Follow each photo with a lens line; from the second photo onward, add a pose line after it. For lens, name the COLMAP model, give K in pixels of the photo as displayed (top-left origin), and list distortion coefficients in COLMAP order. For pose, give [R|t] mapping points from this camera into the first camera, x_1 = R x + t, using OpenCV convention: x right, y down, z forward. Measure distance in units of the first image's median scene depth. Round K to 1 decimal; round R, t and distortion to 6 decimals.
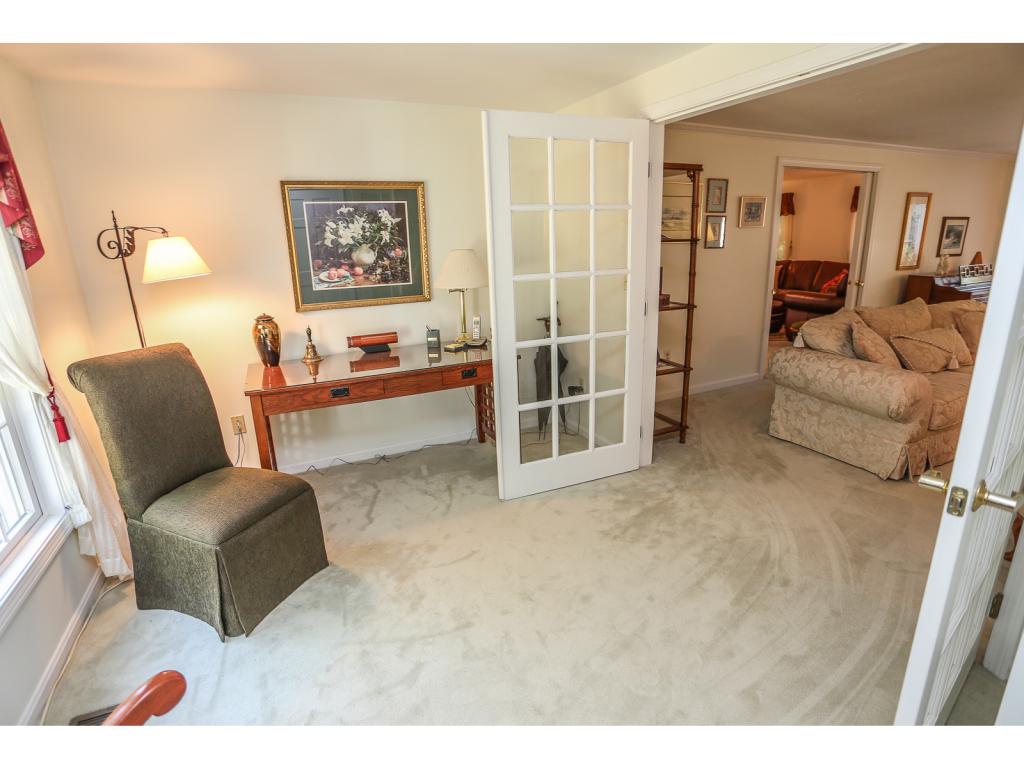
lens RADIAL K [[523.3, 0, 513.5], [0, 523.3, 391.4], [0, 0, 1]] dist [-0.062179, 0.041600]
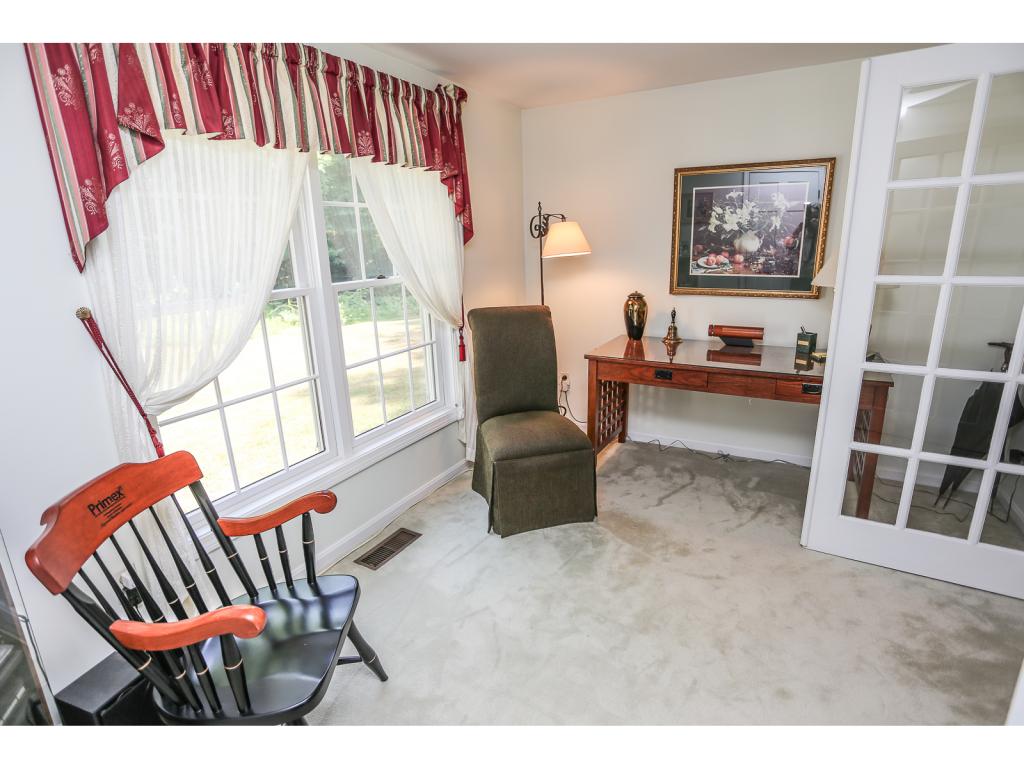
lens RADIAL K [[523.3, 0, 513.5], [0, 523.3, 391.4], [0, 0, 1]] dist [-0.062179, 0.041600]
pose [[0.598671, 0.242678, -0.763348, 0.246365], [-0.218456, 0.966340, 0.135883, -0.035829], [0.770630, 0.085408, 0.631534, 0.105106]]
